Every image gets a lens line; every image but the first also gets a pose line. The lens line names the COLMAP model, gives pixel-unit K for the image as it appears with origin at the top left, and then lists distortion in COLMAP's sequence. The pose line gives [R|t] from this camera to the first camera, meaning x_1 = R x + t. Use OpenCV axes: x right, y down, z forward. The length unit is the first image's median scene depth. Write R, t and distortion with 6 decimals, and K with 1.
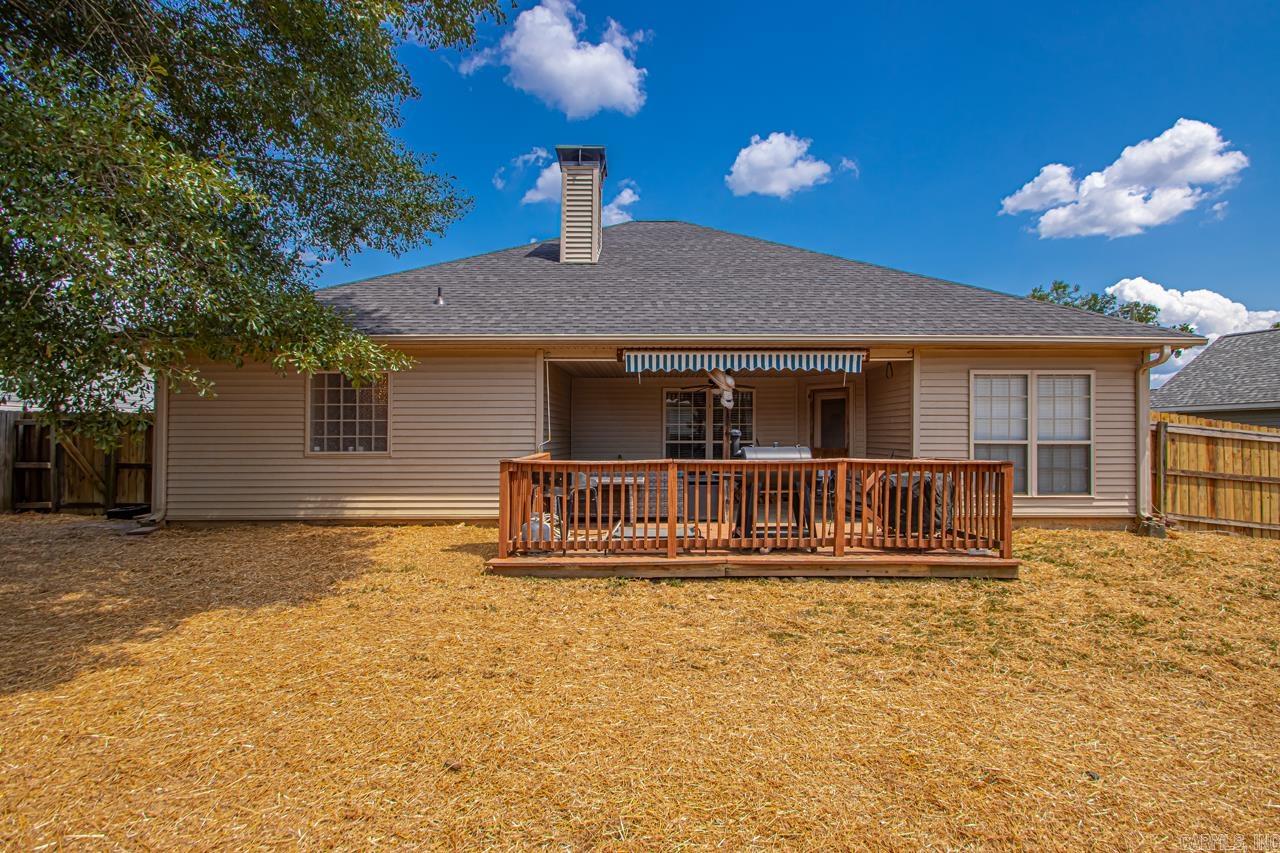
lens RADIAL K [[589.6, 0, 641.6], [0, 589.6, 432.1], [0, 0, 1]] dist [0.031367, -0.024749]
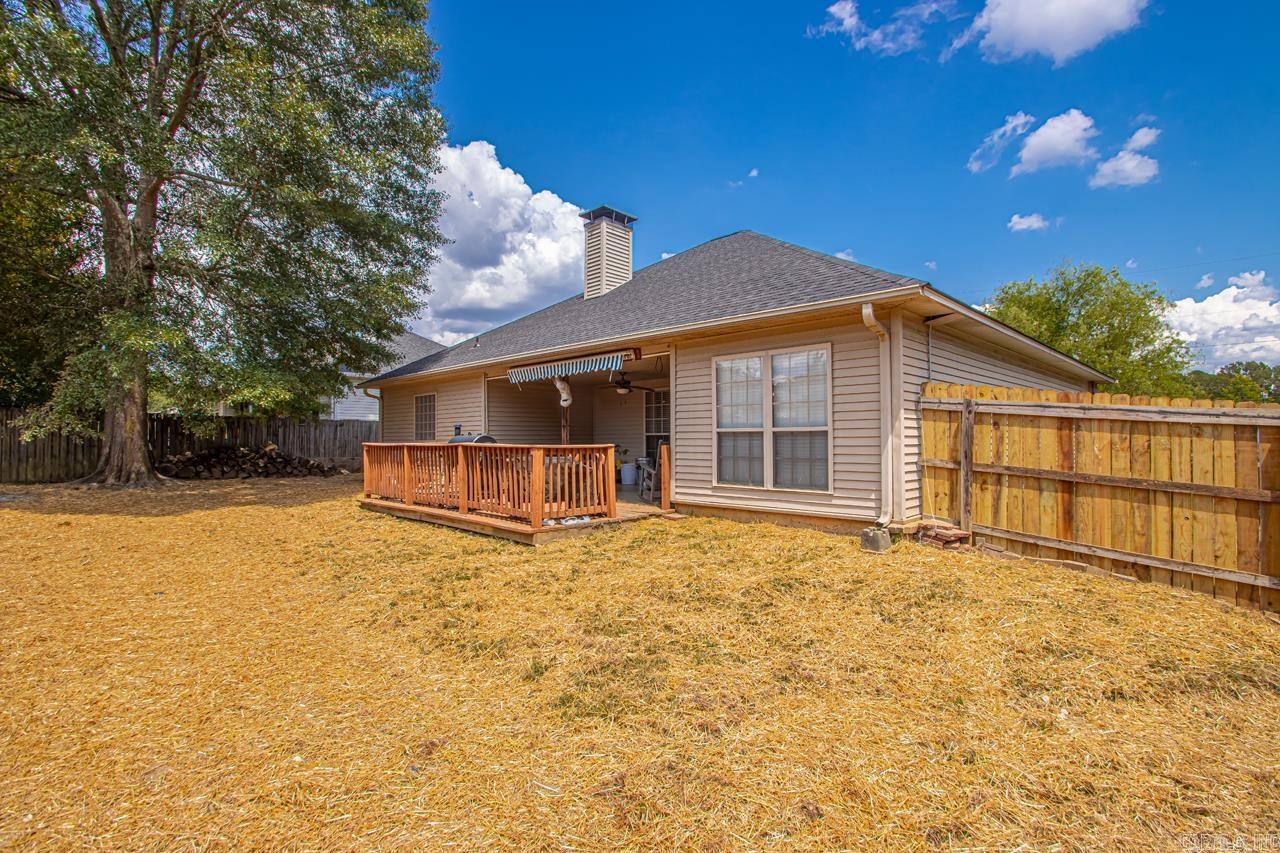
lens RADIAL K [[594.6, 0, 651.8], [0, 594.6, 441.0], [0, 0, 1]] dist [0.049798, -0.025137]
pose [[0.729603, -0.005943, -0.683845, 1.084487], [-0.003299, 0.999920, -0.012210, 0.043553], [0.683862, 0.011164, 0.729525, 0.198887]]
